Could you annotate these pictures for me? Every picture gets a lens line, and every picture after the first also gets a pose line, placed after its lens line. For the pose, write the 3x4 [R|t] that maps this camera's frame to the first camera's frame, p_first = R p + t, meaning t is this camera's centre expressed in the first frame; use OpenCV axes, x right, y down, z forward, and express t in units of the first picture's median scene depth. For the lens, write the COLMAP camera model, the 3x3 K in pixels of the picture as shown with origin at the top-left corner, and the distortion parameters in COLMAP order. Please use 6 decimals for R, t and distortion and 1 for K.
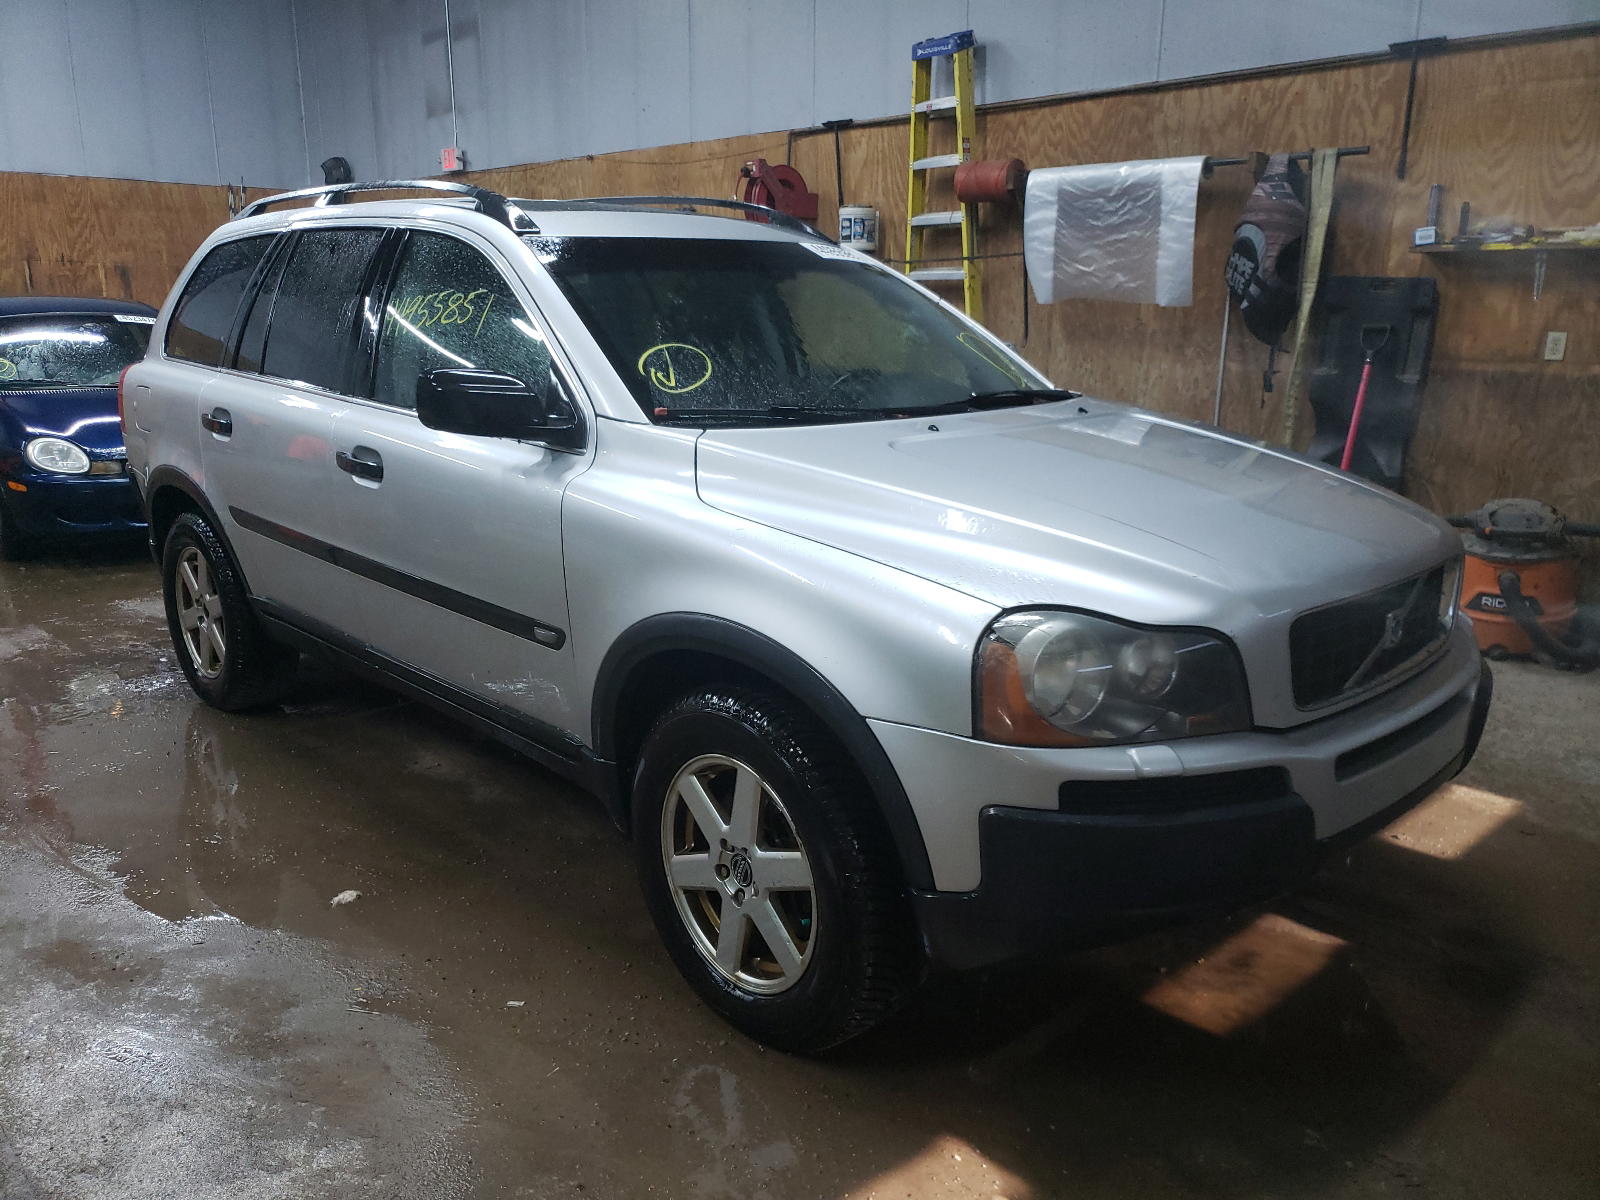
lens RADIAL K [[1197.1, 0, 796.8], [0, 1197.1, 570.7], [0, 0, 1]] dist [0.033164, 0.001484]
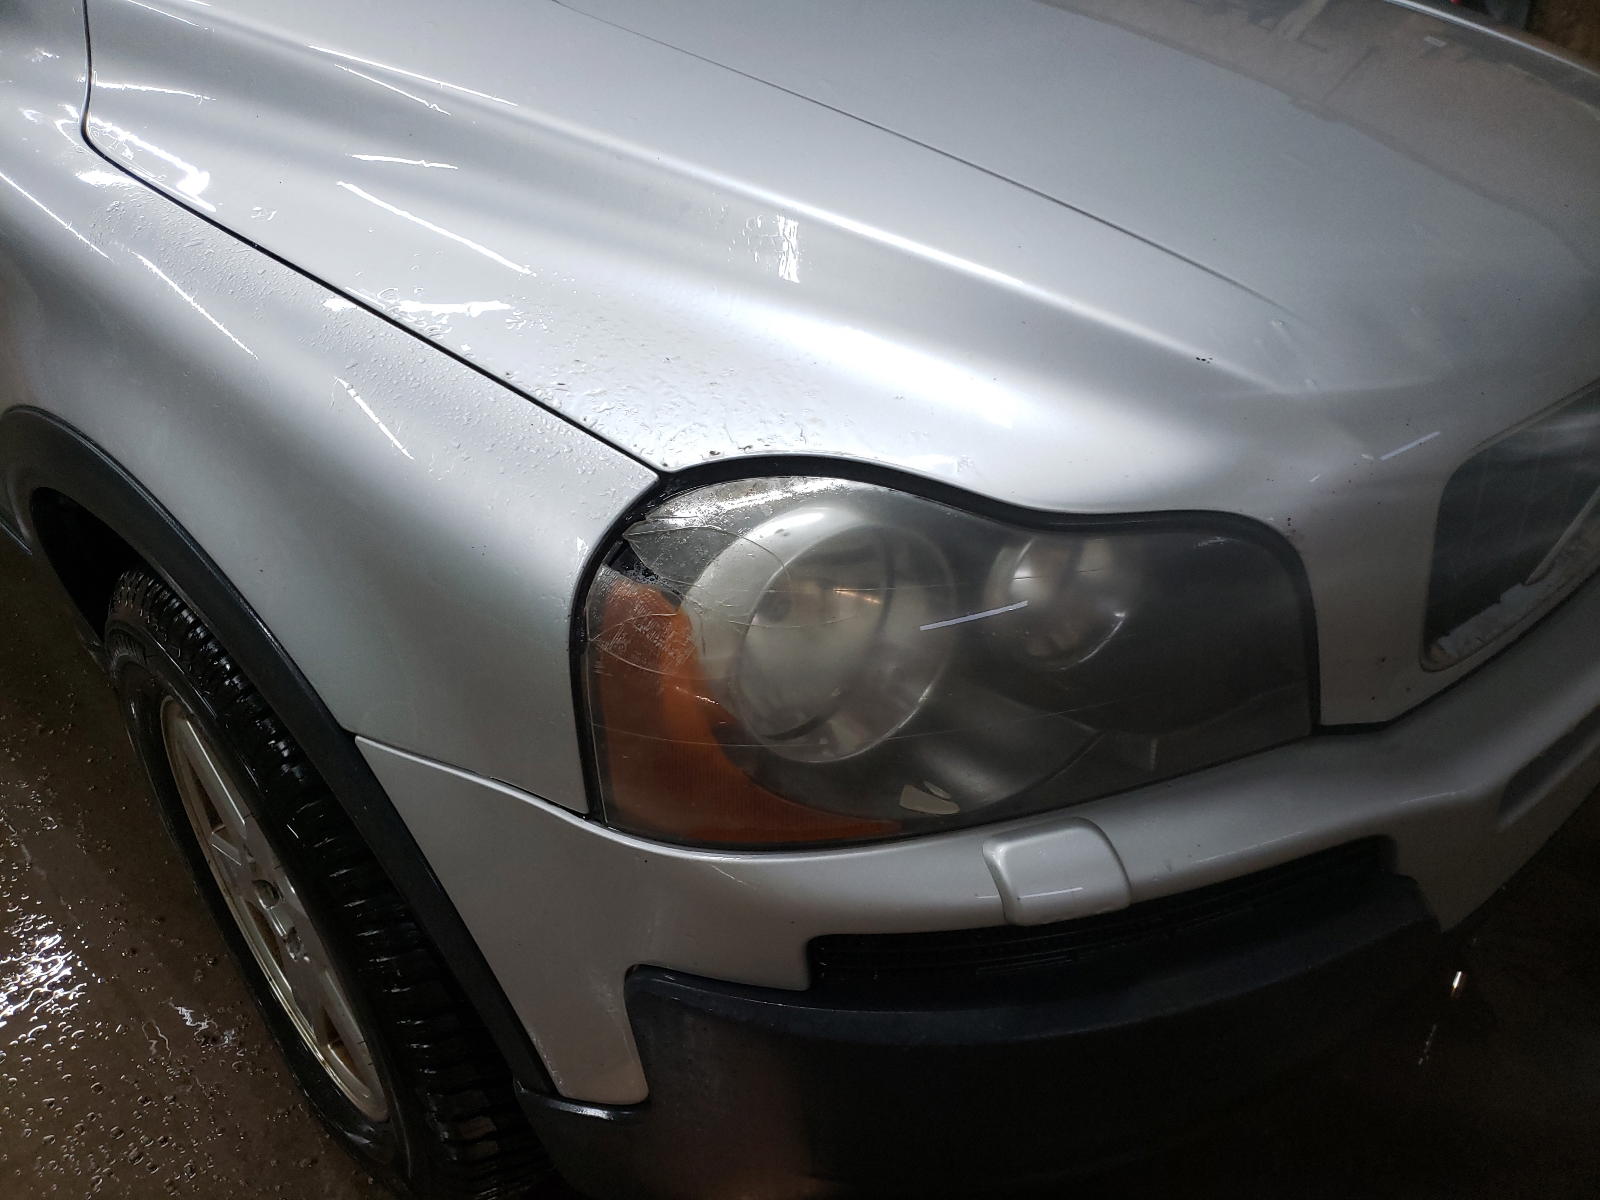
lens RADIAL K [[1326.0, 0, 775.1], [0, 1326.0, 644.5], [0, 0, 1]] dist [0.008577, 0.001821]
pose [[0.999609, -0.027770, 0.003210, 0.203333], [0.025106, 0.942316, 0.333781, -0.052016], [-0.012294, -0.333570, 0.942645, 0.607455]]
